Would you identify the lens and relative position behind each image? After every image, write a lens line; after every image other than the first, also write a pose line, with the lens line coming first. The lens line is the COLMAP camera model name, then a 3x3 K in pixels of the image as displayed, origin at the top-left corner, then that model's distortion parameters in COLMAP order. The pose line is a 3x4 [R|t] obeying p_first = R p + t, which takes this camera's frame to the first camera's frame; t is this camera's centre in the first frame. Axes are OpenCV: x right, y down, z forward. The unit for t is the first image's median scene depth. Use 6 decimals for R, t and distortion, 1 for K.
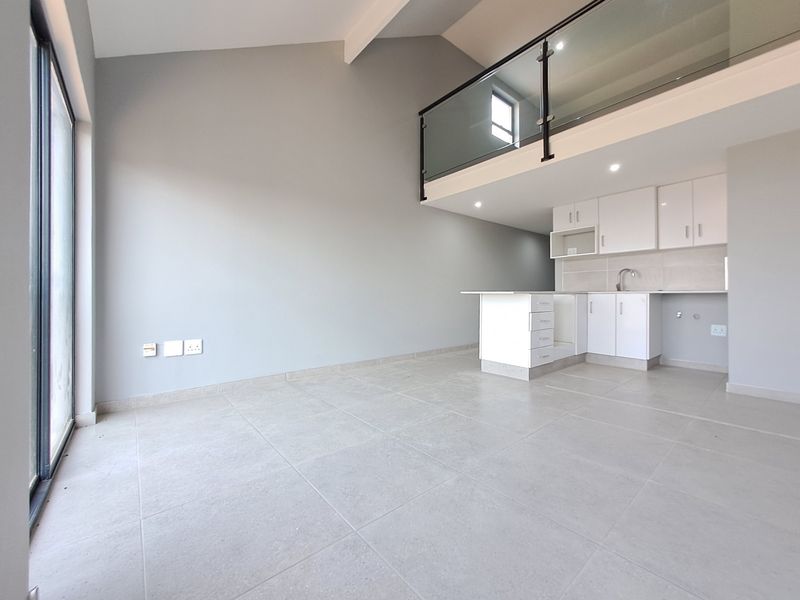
lens RADIAL K [[320.1, 0, 394.8], [0, 320.1, 295.4], [0, 0, 1]] dist [0.000375, 0.000234]
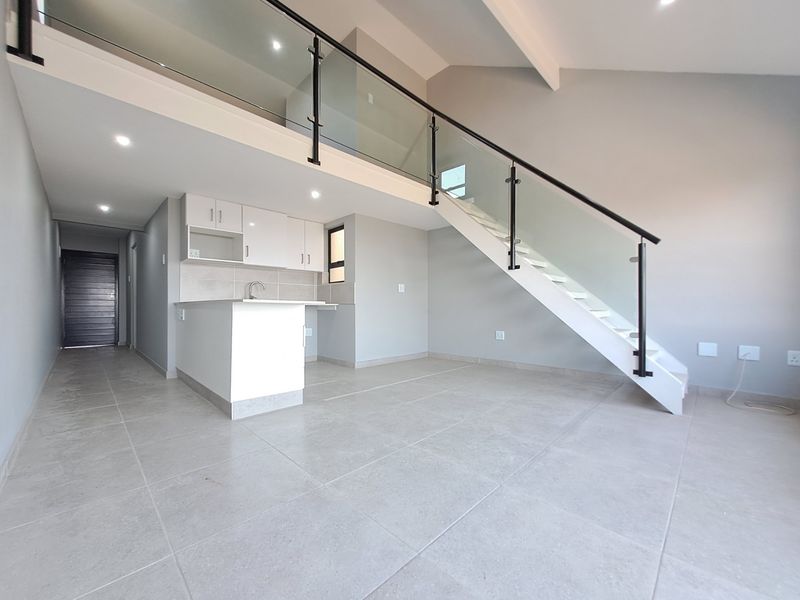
lens RADIAL K [[320.1, 0, 401.6], [0, 320.1, 306.0], [0, 0, 1]] dist [0.000375, 0.000234]
pose [[-0.103754, 0.008693, 0.994565, -0.442047], [-0.000865, 0.999961, -0.008831, 0.006756], [-0.994603, -0.001777, -0.103742, 0.759197]]
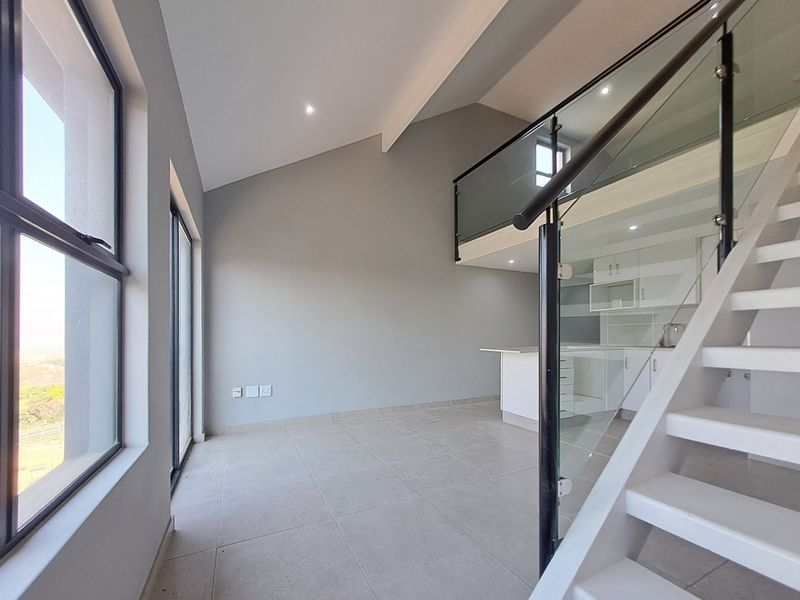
lens RADIAL K [[320.1, 0, 390.4], [0, 320.1, 337.4], [0, 0, 1]] dist [0.000375, 0.000234]
pose [[0.971167, -0.003495, -0.238375, 0.169452], [0.004057, 0.999990, 0.001868, -0.053744], [0.238366, -0.002782, 0.971171, -0.154119]]
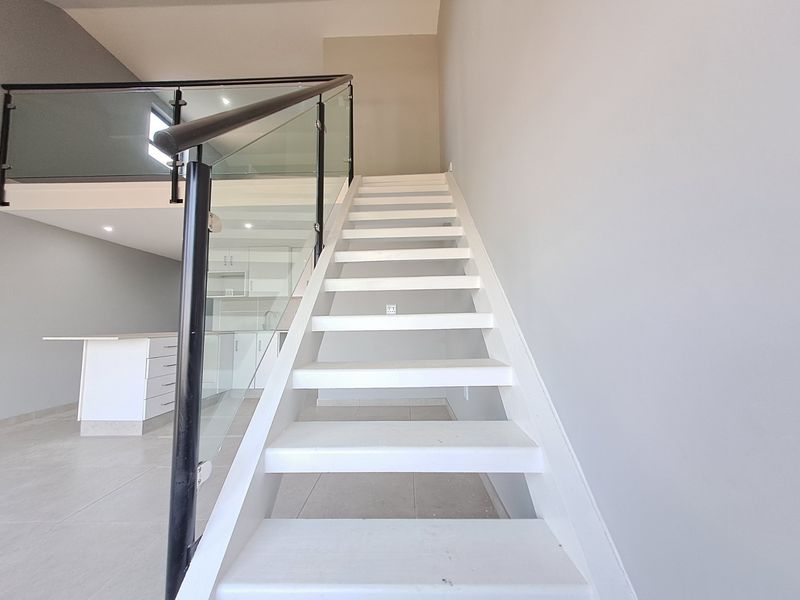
lens RADIAL K [[320.1, 0, 395.7], [0, 320.1, 299.8], [0, 0, 1]] dist [0.000375, 0.000234]
pose [[0.649617, 0.060523, 0.757849, 0.165163], [-0.003320, 0.997043, -0.076779, -0.046585], [-0.760255, 0.047361, 0.647897, -0.141220]]
